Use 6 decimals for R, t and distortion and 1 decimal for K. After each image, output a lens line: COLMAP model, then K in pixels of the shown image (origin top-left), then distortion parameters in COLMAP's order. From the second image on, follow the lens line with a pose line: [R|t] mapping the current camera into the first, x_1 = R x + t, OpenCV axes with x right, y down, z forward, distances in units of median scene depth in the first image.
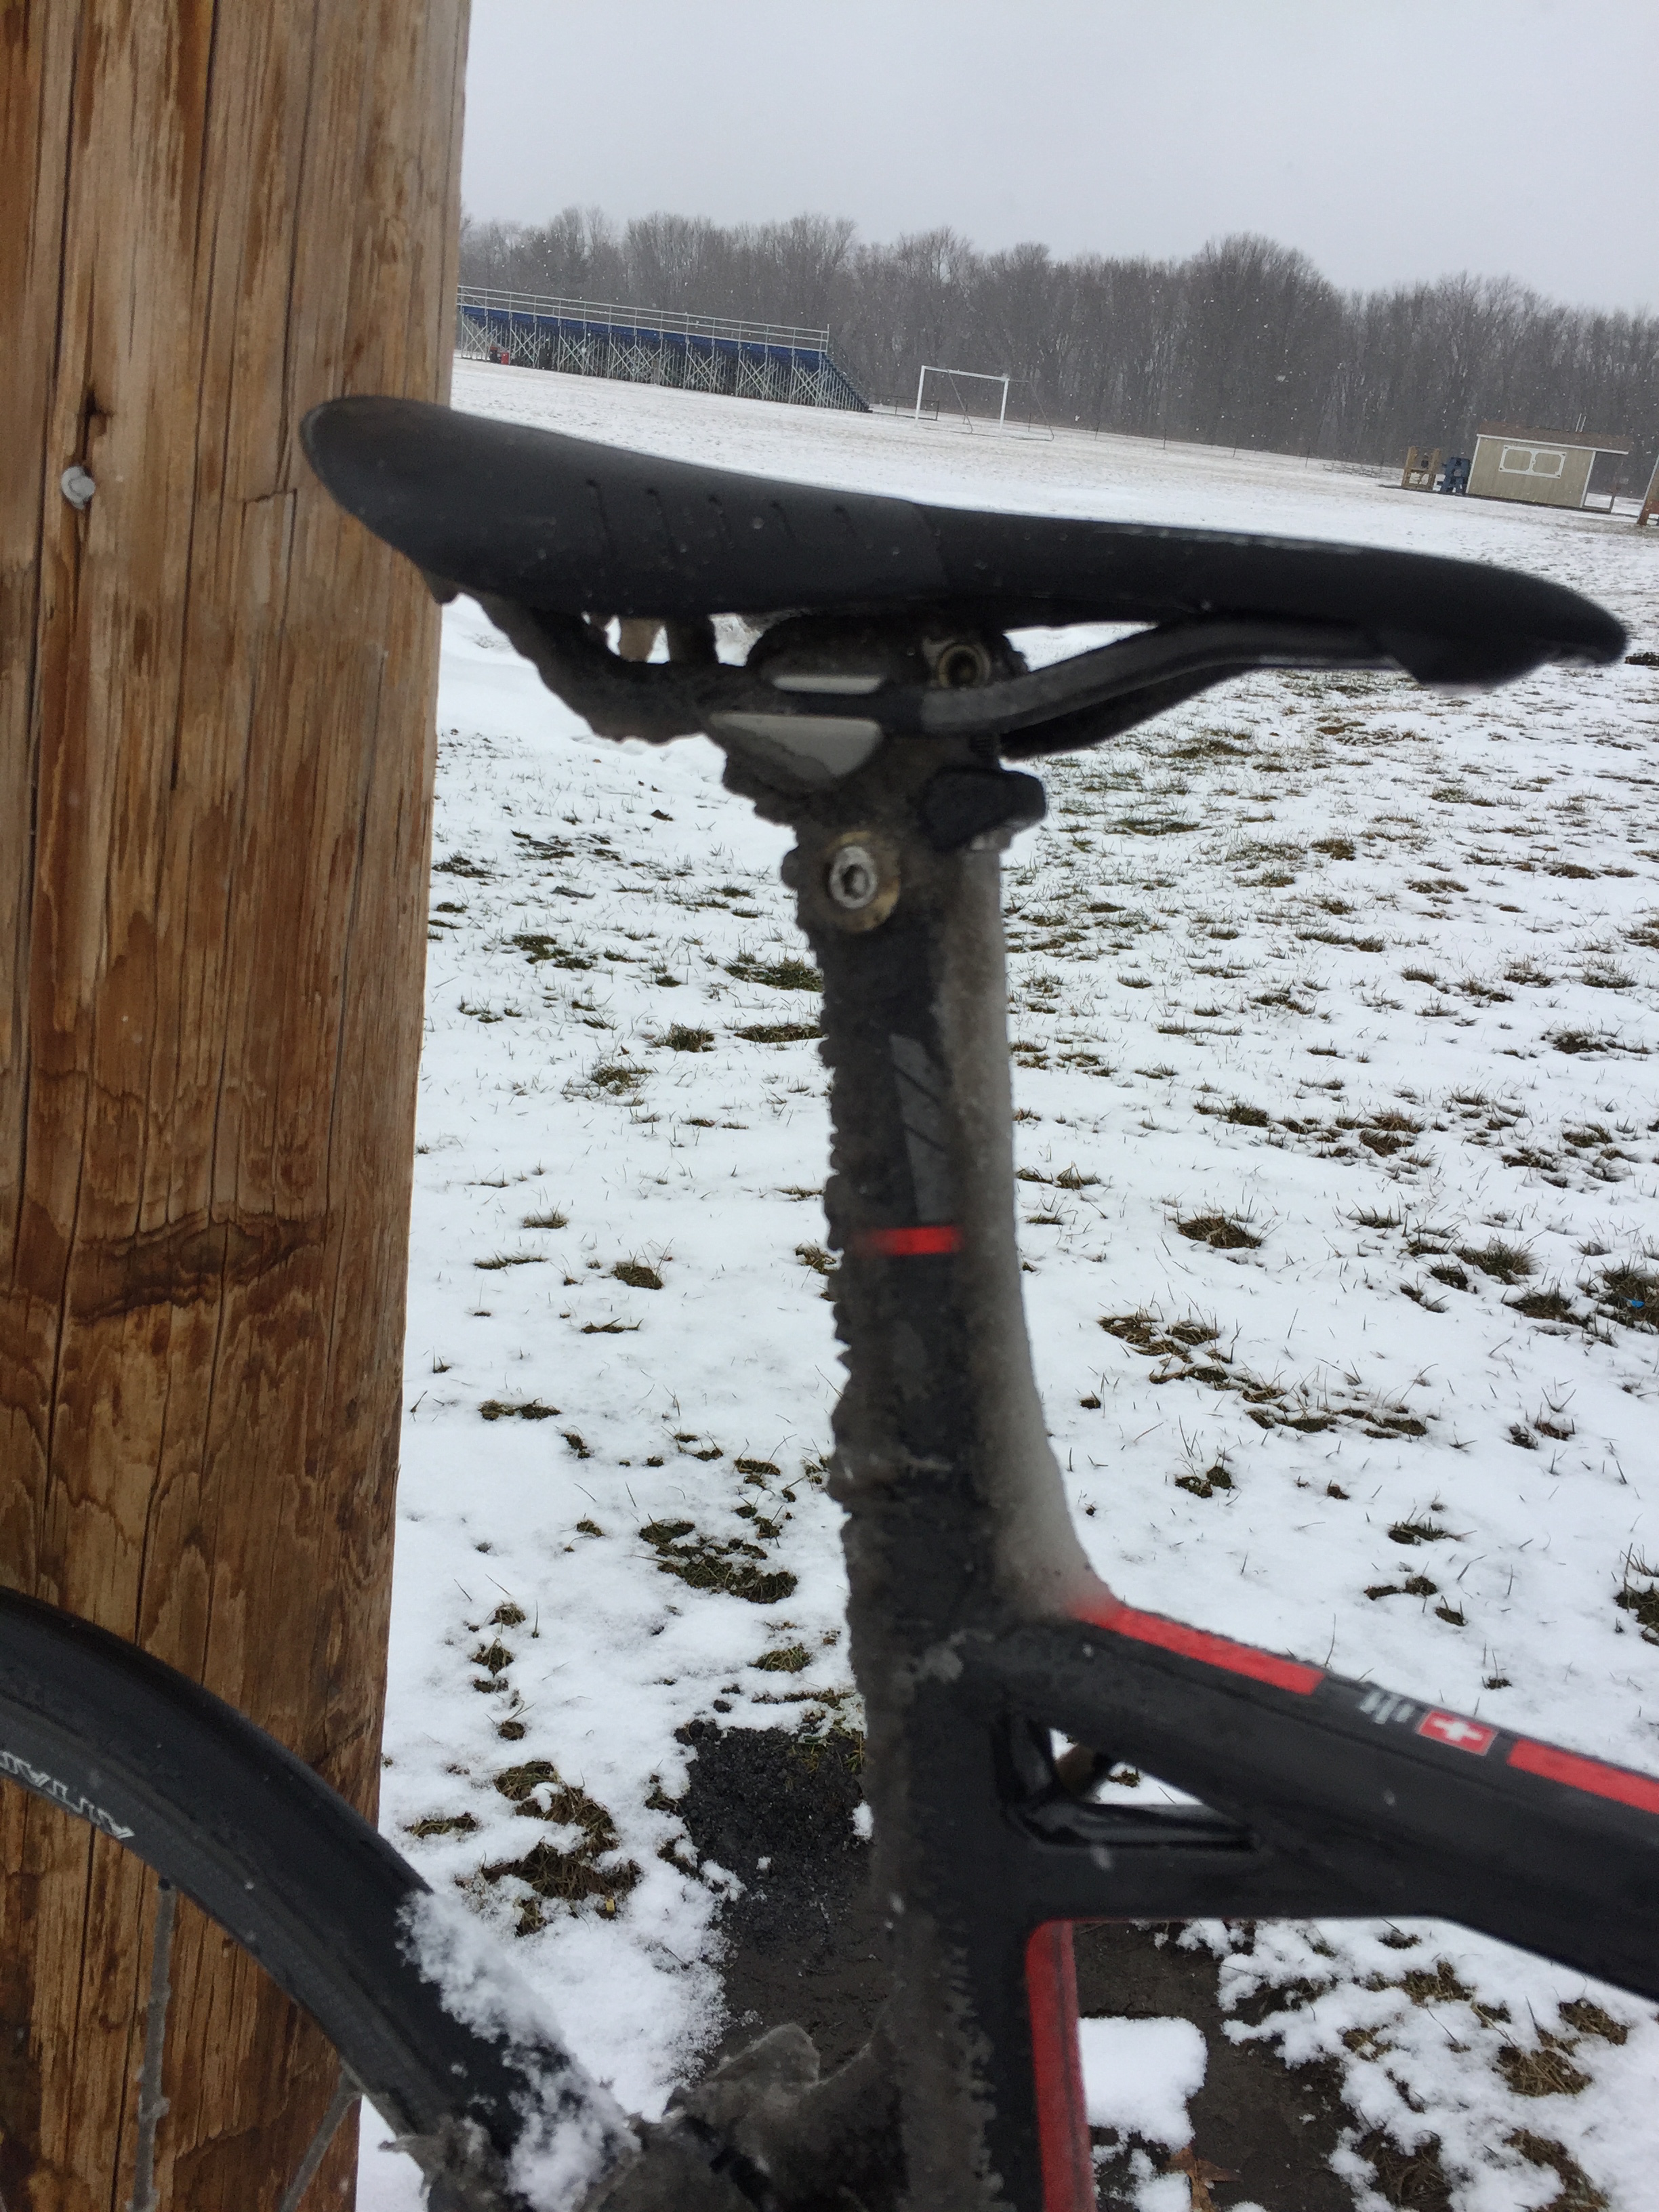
lens RADIAL K [[1884.7, 0, 884.7], [0, 1884.7, 1093.5], [0, 0, 1]] dist [0.067926, -0.086915]
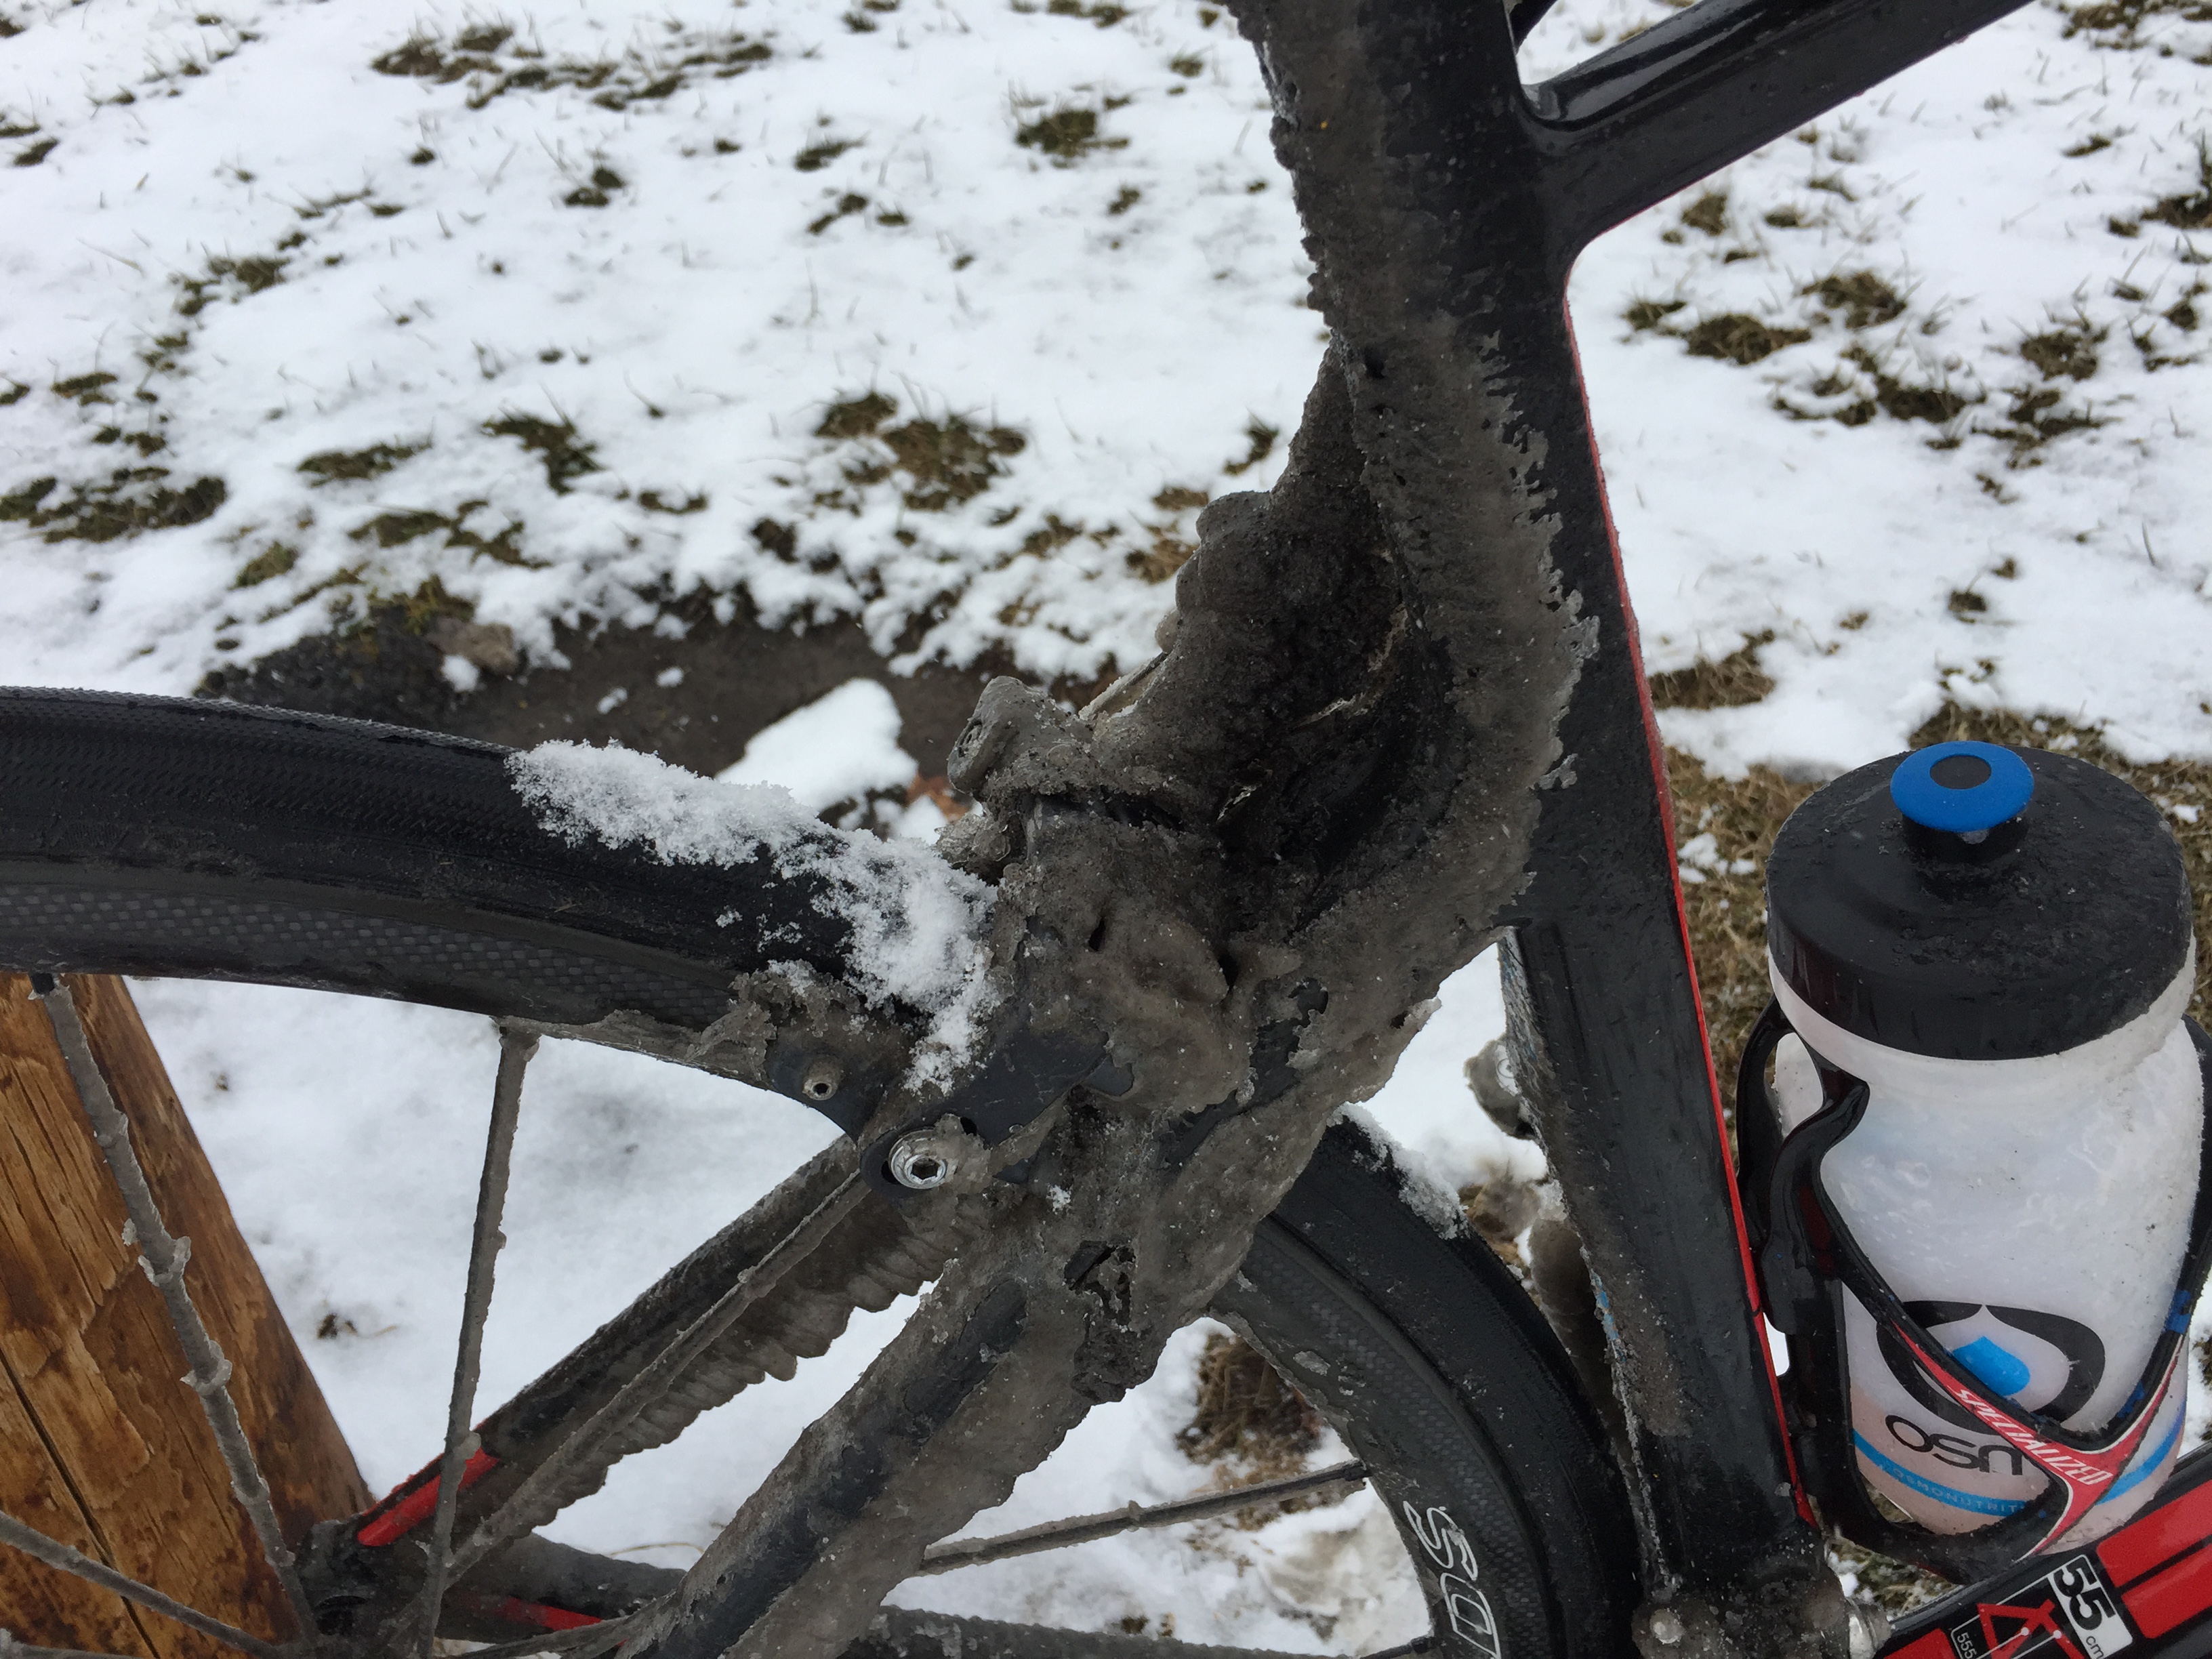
lens RADIAL K [[1884.7, 0, 1051.1], [0, 1884.7, 769.5], [0, 0, 1]] dist [0.067926, -0.086915]
pose [[0.802771, -0.486885, 0.344240, -0.103287], [0.280968, 0.818062, 0.501828, 0.048579], [-0.525942, -0.306133, 0.793516, 0.126721]]
